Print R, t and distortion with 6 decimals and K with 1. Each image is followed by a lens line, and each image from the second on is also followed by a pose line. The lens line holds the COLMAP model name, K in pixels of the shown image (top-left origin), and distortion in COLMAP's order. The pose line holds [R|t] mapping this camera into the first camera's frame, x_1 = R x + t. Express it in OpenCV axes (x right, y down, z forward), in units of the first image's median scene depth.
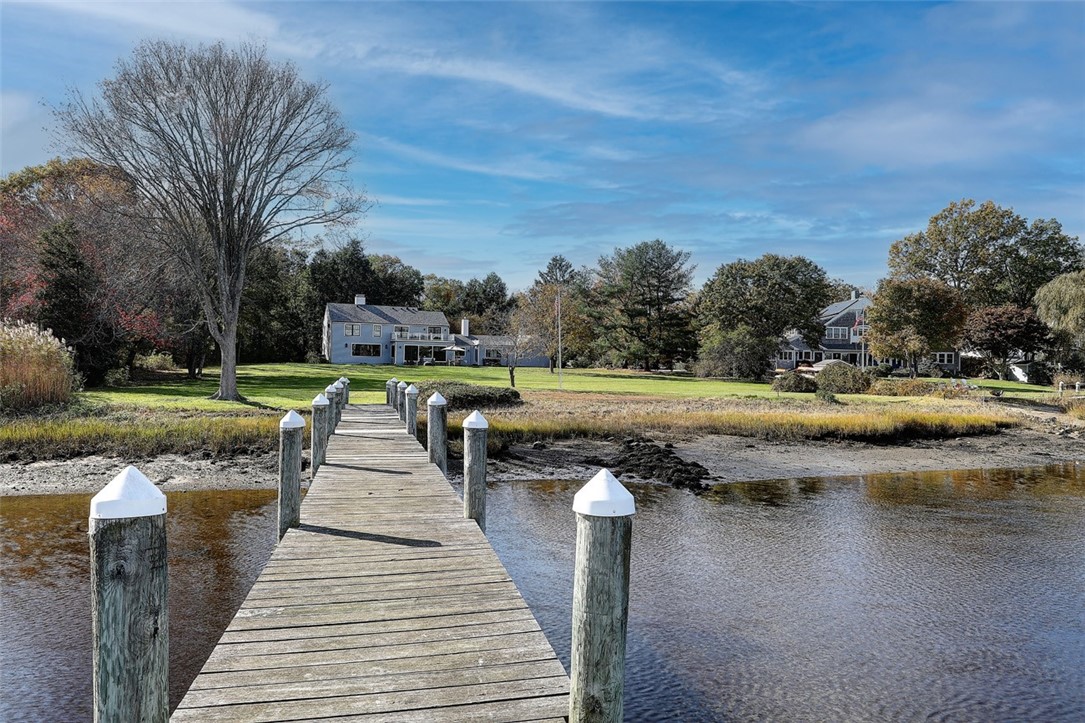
lens RADIAL K [[711.9, 0, 541.5], [0, 711.9, 363.6], [0, 0, 1]] dist [0.008514, 0.000373]
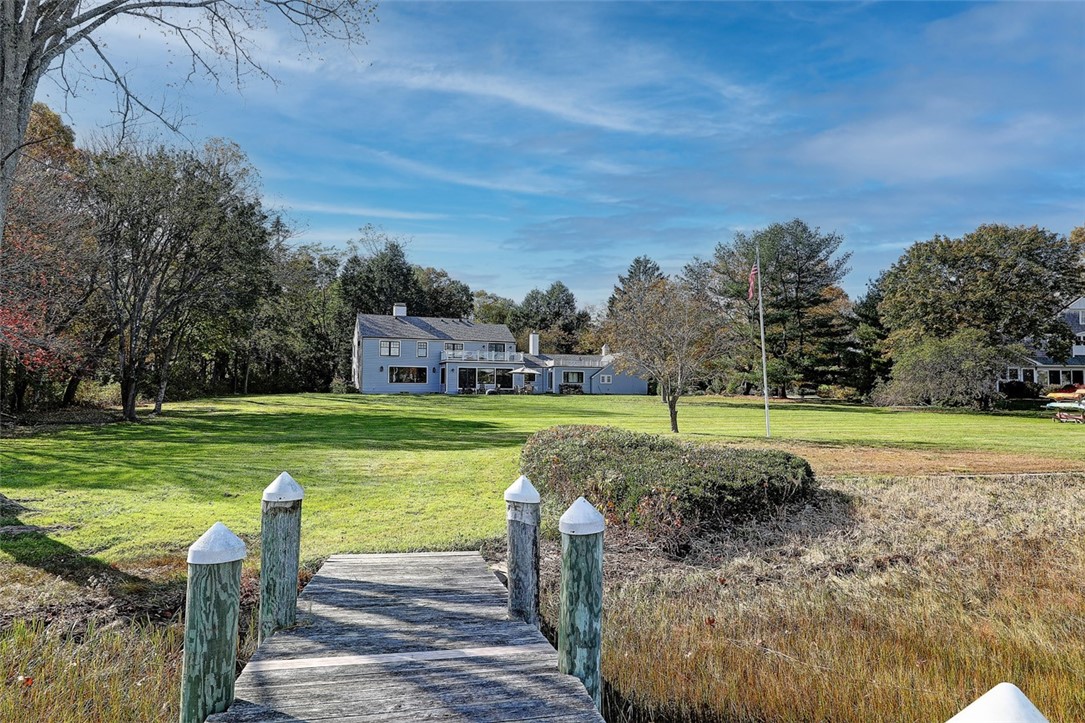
lens RADIAL K [[711.9, 0, 544.4], [0, 711.9, 362.0], [0, 0, 1]] dist [0.008514, 0.000373]
pose [[0.998456, -0.015117, -0.053453, -0.057983], [0.012925, 0.999071, -0.041117, 0.000084], [0.054025, 0.040363, 0.997724, 0.241635]]
